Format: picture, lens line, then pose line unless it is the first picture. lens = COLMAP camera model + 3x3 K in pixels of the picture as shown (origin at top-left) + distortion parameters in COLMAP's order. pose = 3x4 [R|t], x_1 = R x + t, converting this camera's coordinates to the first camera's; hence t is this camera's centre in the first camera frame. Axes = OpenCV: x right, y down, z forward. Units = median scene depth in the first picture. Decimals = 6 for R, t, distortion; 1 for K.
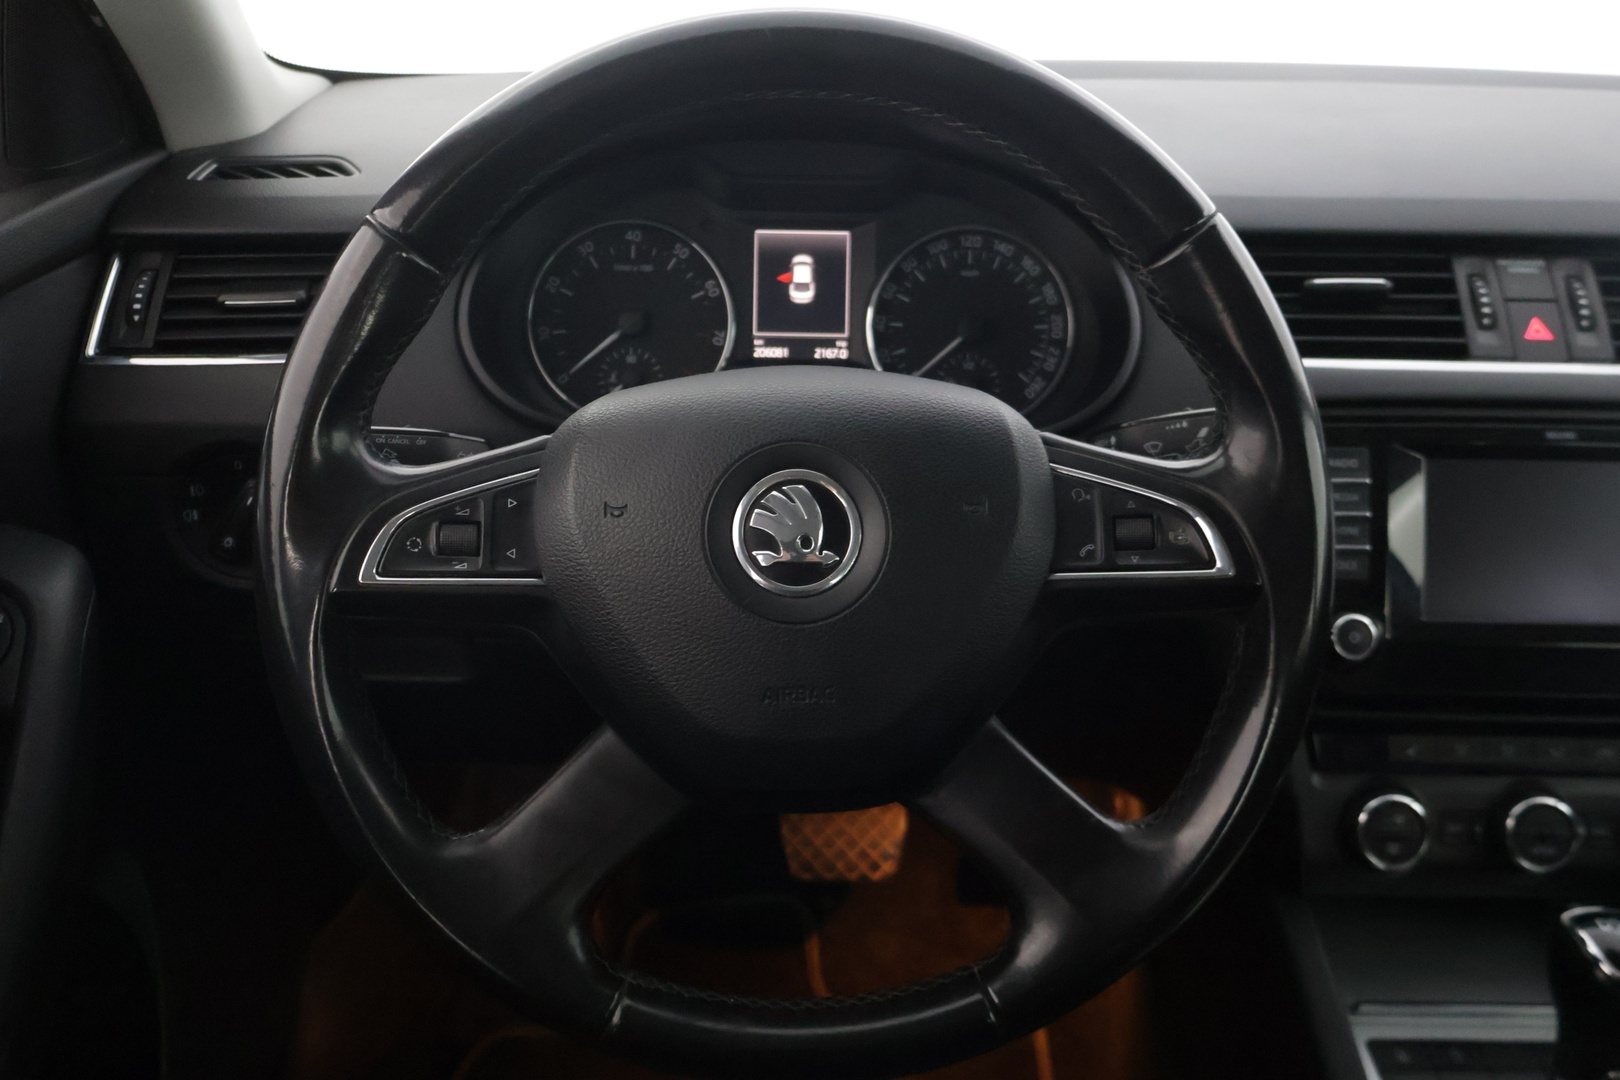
lens RADIAL K [[1443.6, 0, 820.4], [0, 1443.6, 542.1], [0, 0, 1]] dist [-0.004183, 0.023532]
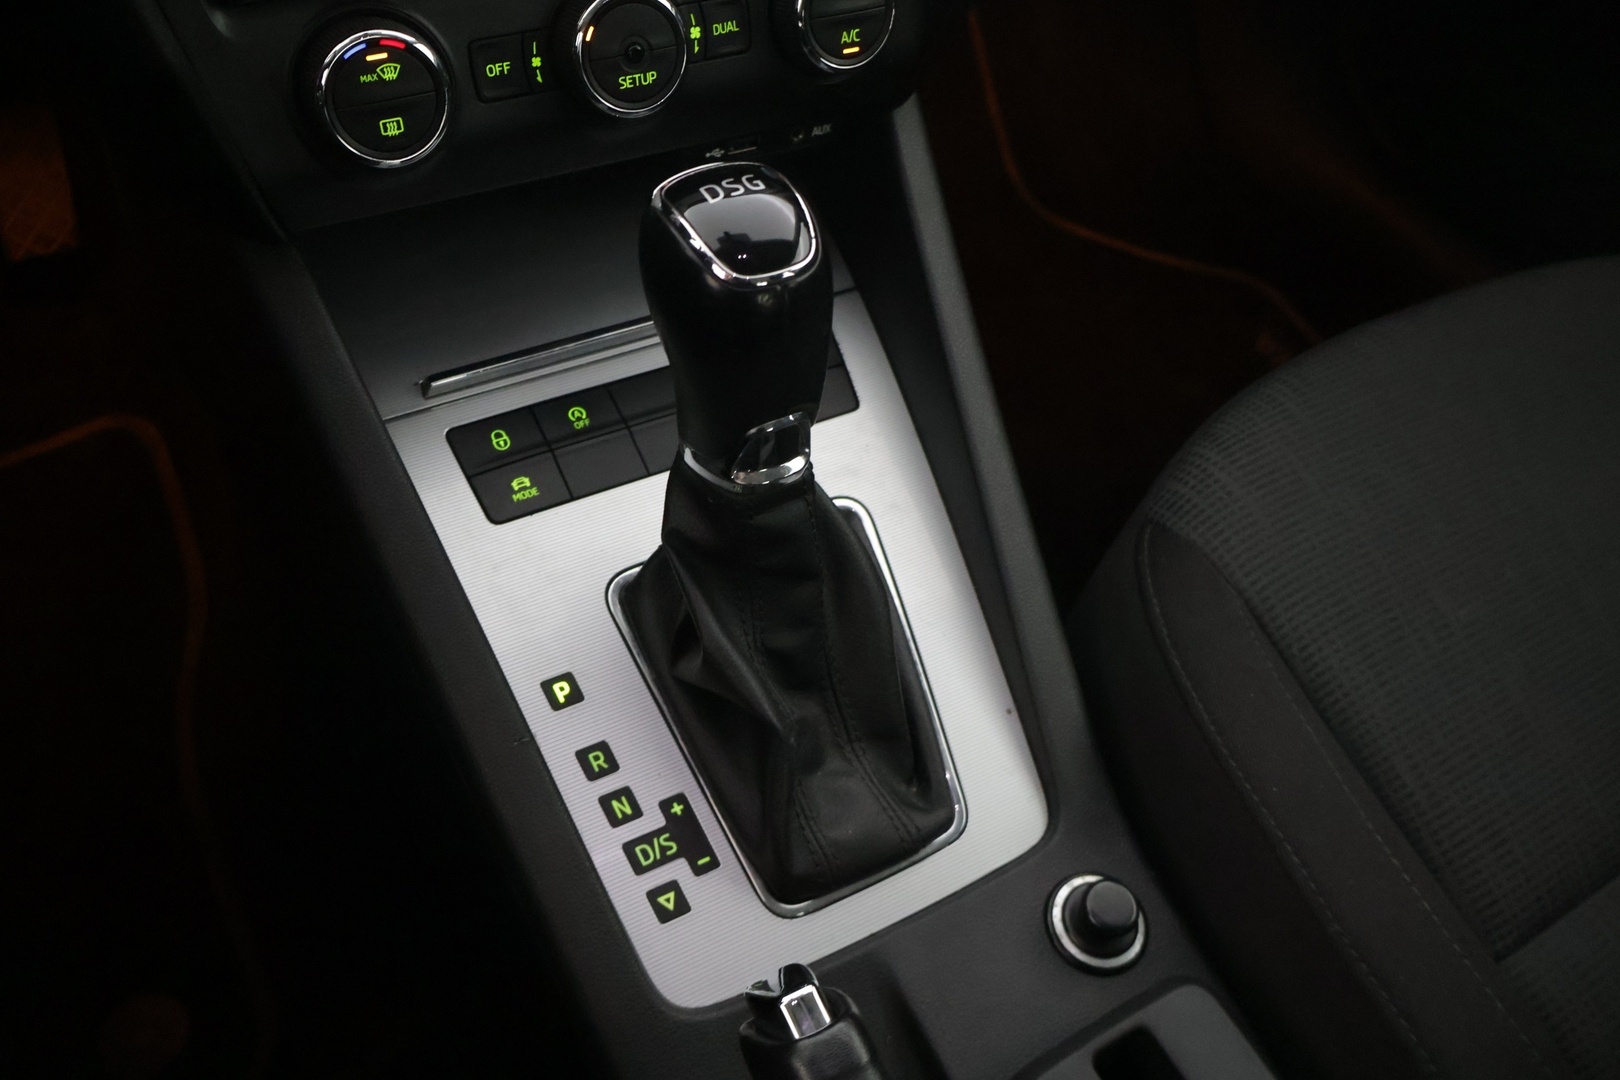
lens RADIAL K [[1341.5, 0, 797.2], [0, 1341.5, 529.2], [0, 0, 1]] dist [-0.012643, 0.023257]
pose [[0.881300, -0.312018, 0.354902, 0.296046], [0.106029, 0.862439, 0.494931, 0.103802], [-0.460509, -0.398553, 0.793150, 0.443067]]
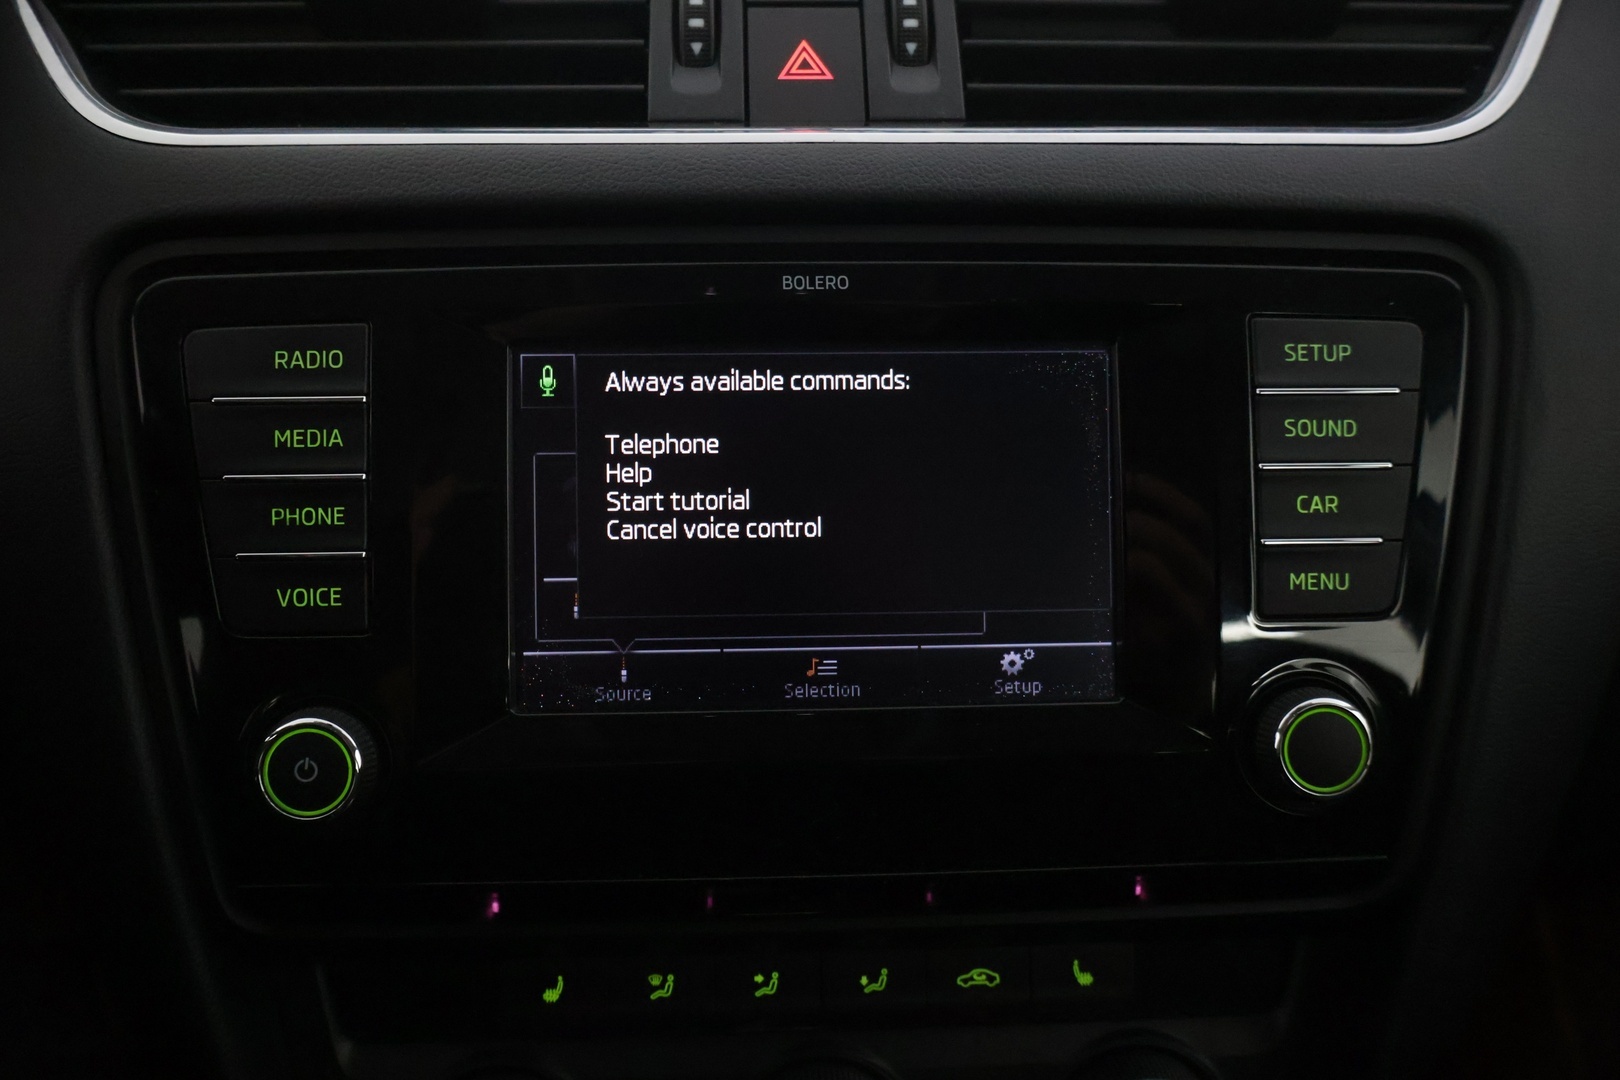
lens RADIAL K [[1341.5, 0, 809.6], [0, 1341.5, 528.2], [0, 0, 1]] dist [-0.012643, 0.023257]
pose [[0.999072, -0.031436, 0.029427, 0.479928], [0.031198, 0.999477, 0.008534, -0.002964], [-0.029679, -0.007608, 0.999531, 0.573955]]
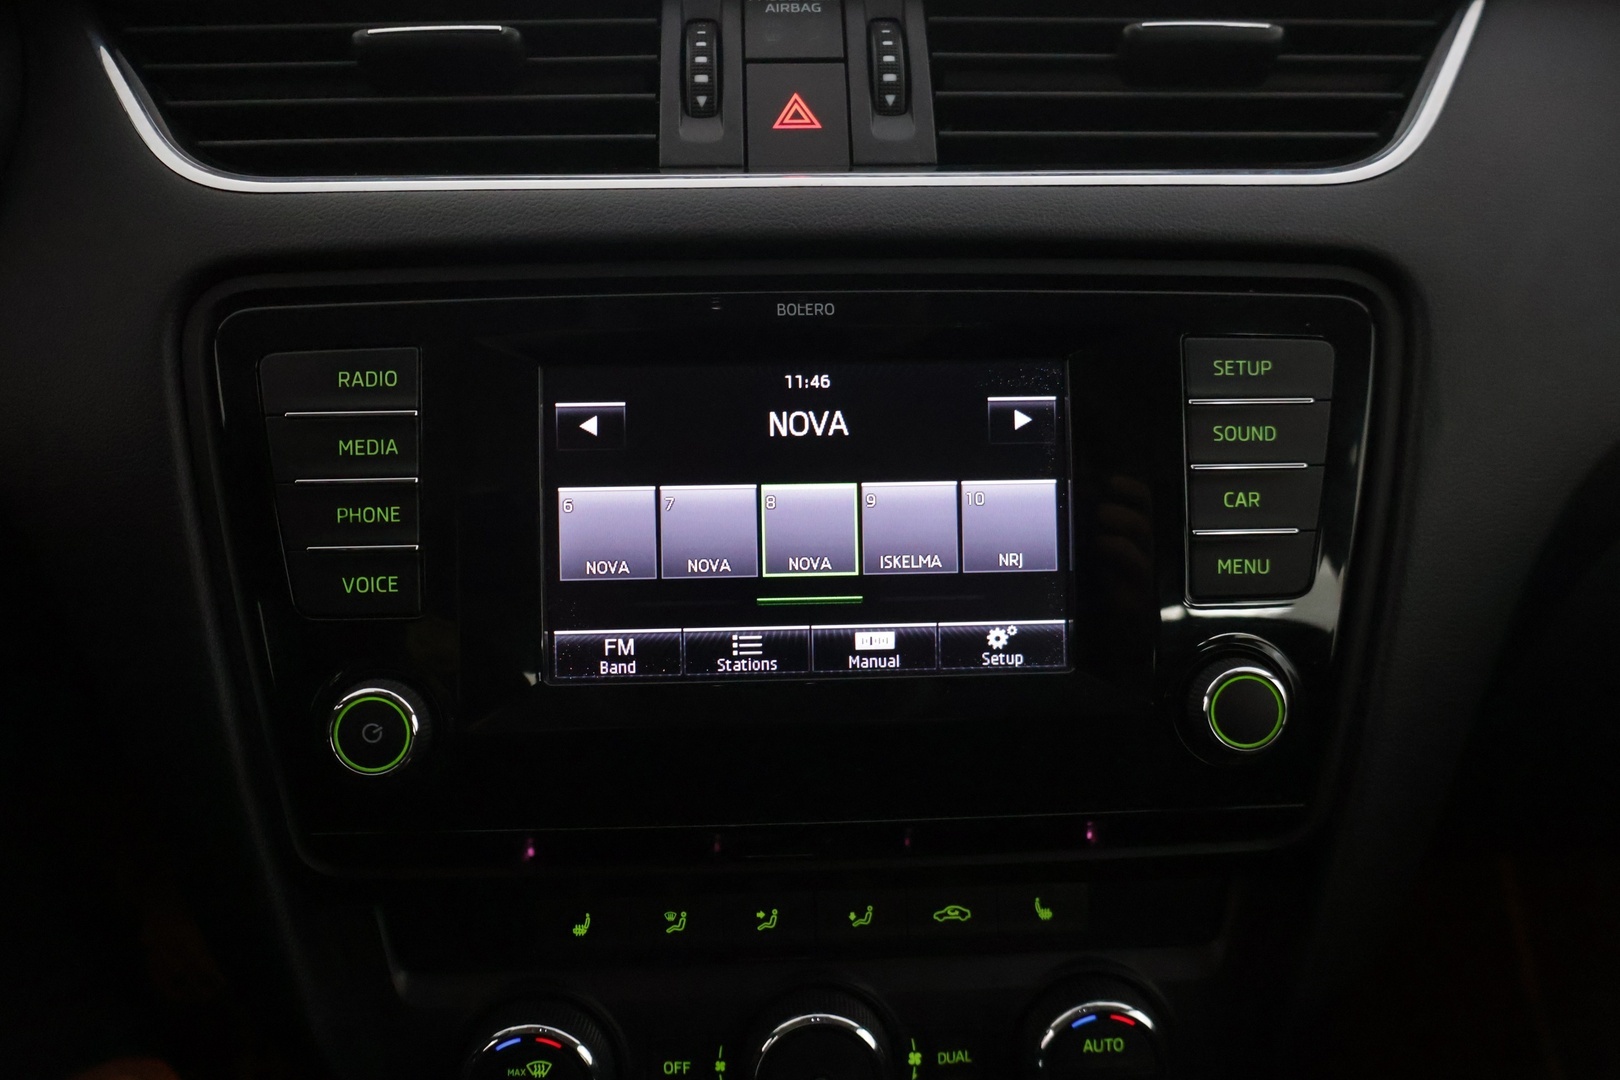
lens RADIAL K [[1341.5, 0, 818.1], [0, 1341.5, 532.2], [0, 0, 1]] dist [-0.012643, 0.023257]
pose [[0.998894, -0.036756, 0.029311, 0.483575], [0.036156, 0.999131, 0.020739, -0.005554], [-0.030048, -0.019656, 0.999355, 0.512967]]
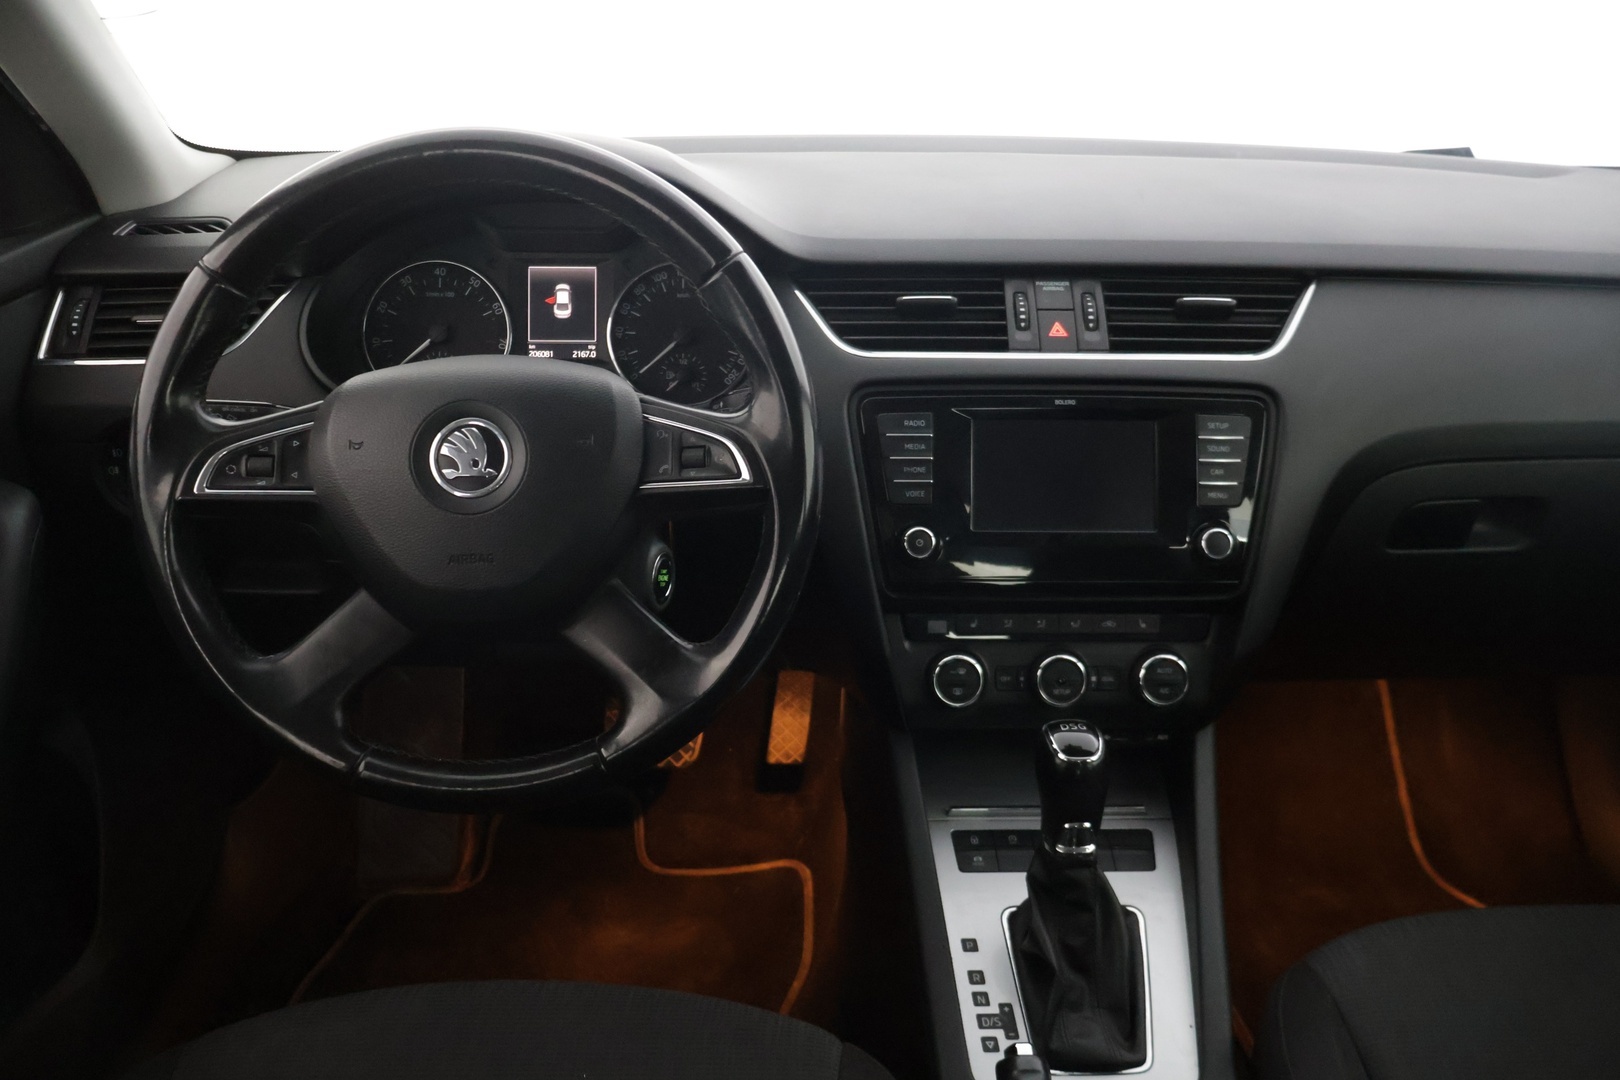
lens RADIAL K [[1341.5, 0, 810.2], [0, 1341.5, 539.3], [0, 0, 1]] dist [-0.012643, 0.023257]
pose [[0.999843, -0.013339, 0.011625, 0.232158], [0.013451, 0.999863, -0.009646, 0.070308], [-0.011495, 0.009801, 0.999886, -0.325154]]
